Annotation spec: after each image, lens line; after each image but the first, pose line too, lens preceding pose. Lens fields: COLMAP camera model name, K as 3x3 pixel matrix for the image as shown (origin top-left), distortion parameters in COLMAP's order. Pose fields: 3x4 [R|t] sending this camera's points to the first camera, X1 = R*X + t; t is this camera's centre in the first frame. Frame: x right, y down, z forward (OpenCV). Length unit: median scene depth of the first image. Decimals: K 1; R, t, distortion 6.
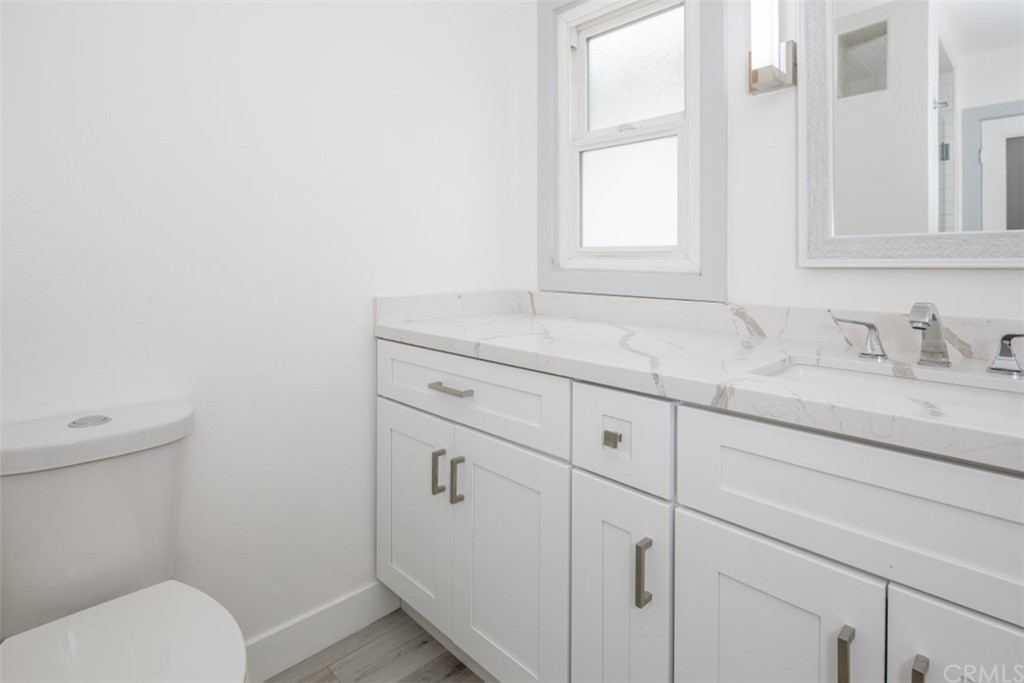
lens RADIAL K [[525.6, 0, 511.0], [0, 525.6, 262.9], [0, 0, 1]] dist [0.000755, 0.000184]
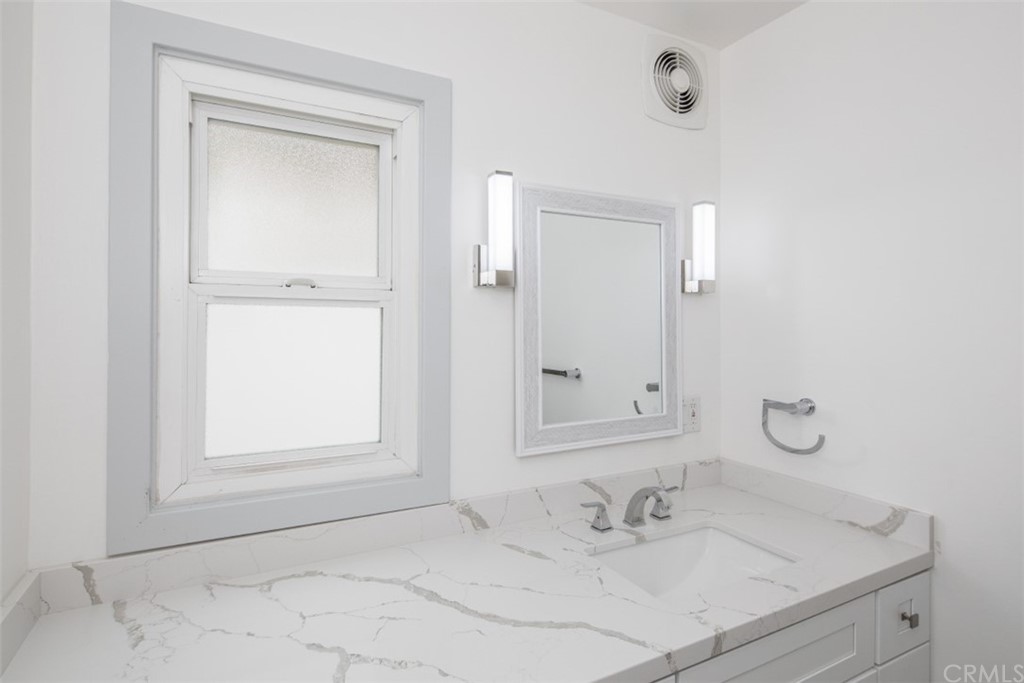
lens RADIAL K [[520.6, 0, 513.8], [0, 520.6, 321.2], [0, 0, 1]] dist [0.000345, -0.000708]
pose [[0.281142, 0.000928, 0.959666, -0.453473], [-0.000487, 1.000000, -0.000824, -0.249032], [-0.959666, -0.000236, 0.281142, 0.640600]]
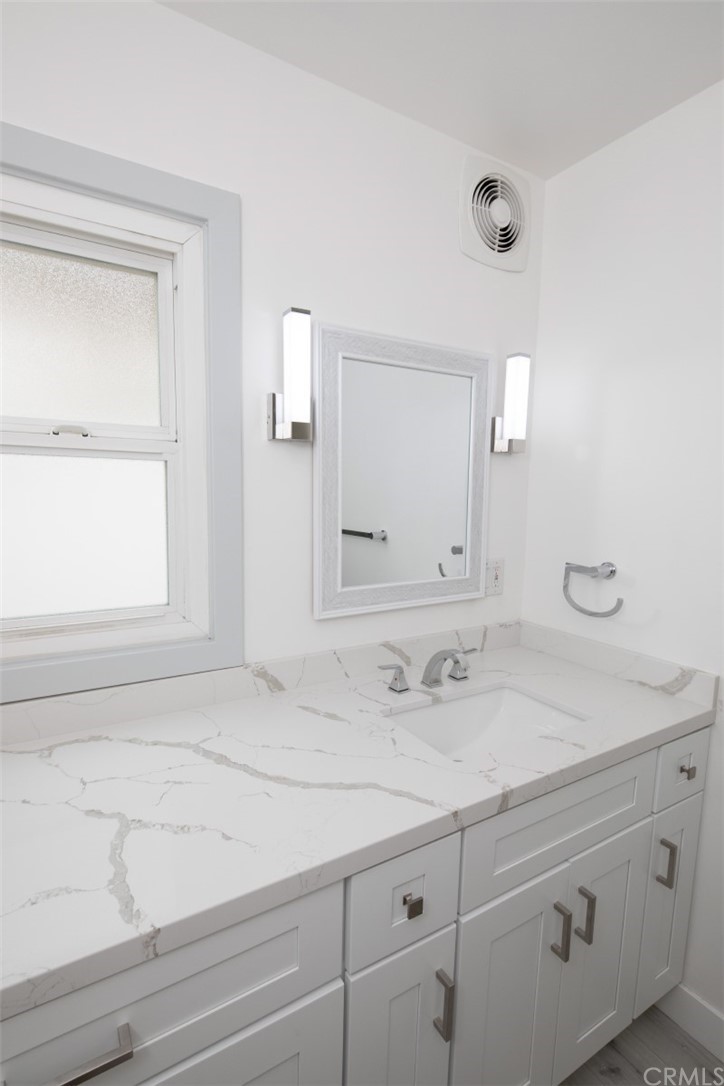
lens RADIAL K [[522.5, 0, 357.2], [0, 522.5, 553.2], [0, 0, 1]] dist [0.000543, -0.000667]
pose [[0.225023, -0.124297, 0.966393, -0.400524], [-0.016033, 0.991223, 0.131224, -0.241302], [-0.974222, -0.045023, 0.221055, 0.628550]]
